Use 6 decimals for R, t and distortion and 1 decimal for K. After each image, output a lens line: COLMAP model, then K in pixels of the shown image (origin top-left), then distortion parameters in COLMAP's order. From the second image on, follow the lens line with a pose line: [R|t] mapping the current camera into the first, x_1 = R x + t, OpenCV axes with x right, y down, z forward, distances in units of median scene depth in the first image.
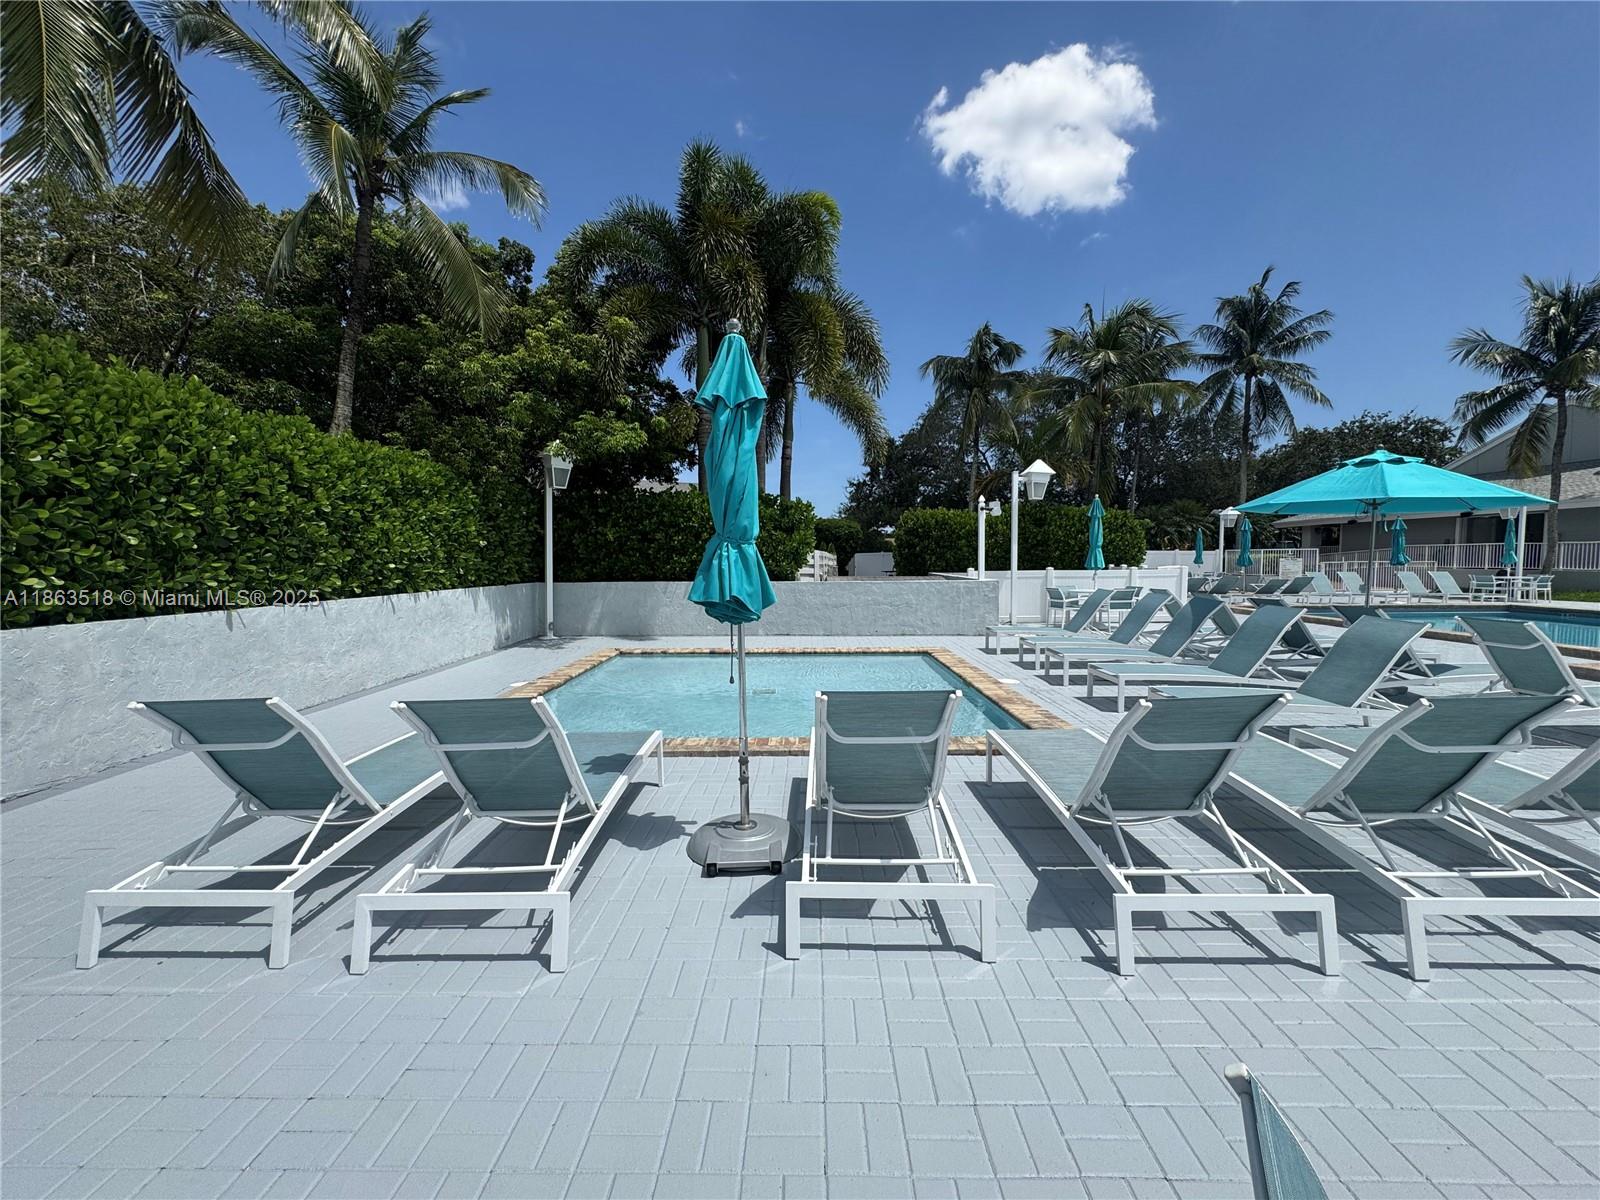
lens RADIAL K [[633.4, 0, 802.8], [0, 633.4, 609.3], [0, 0, 1]] dist [0.000913, -0.000138]
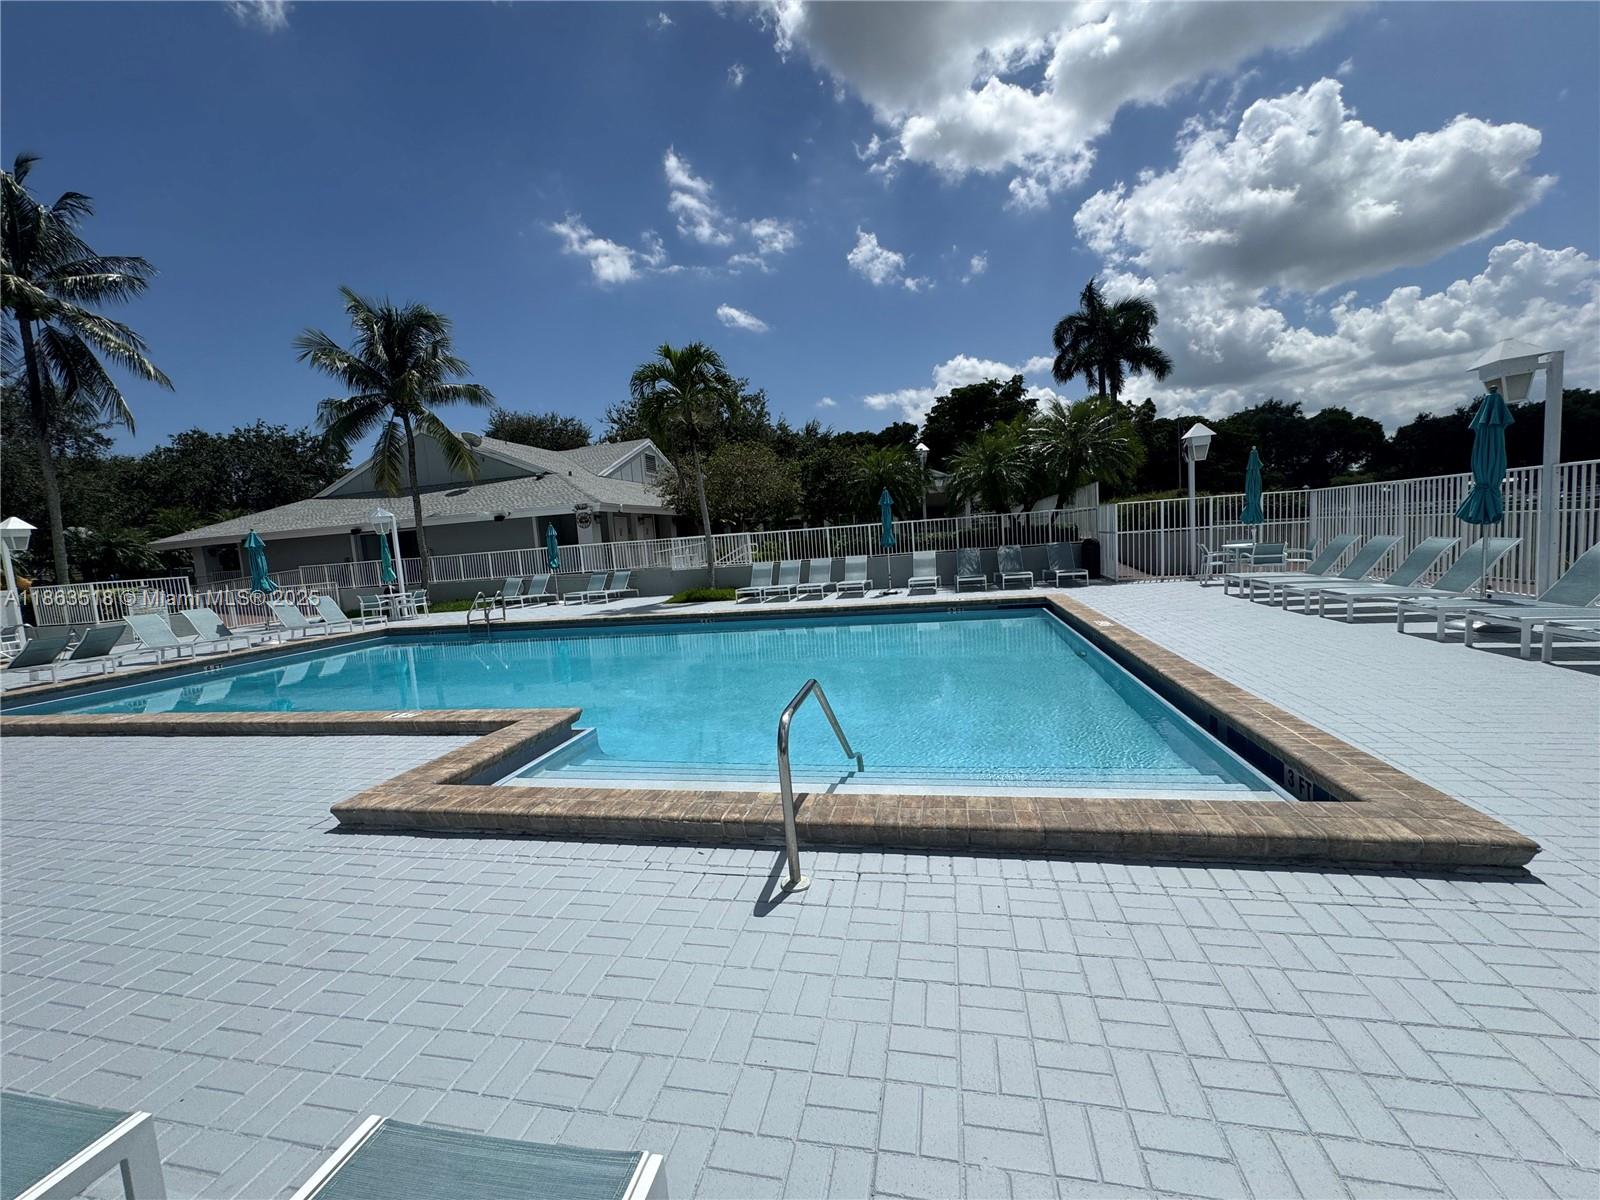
lens RADIAL K [[633.4, 0, 802.8], [0, 633.4, 609.3], [0, 0, 1]] dist [0.000913, -0.000138]
pose [[0.206913, -0.114038, 0.971690, 0.275714], [0.150866, 0.985023, 0.083477, -0.013756], [-0.966657, 0.129322, 0.221019, 0.175083]]
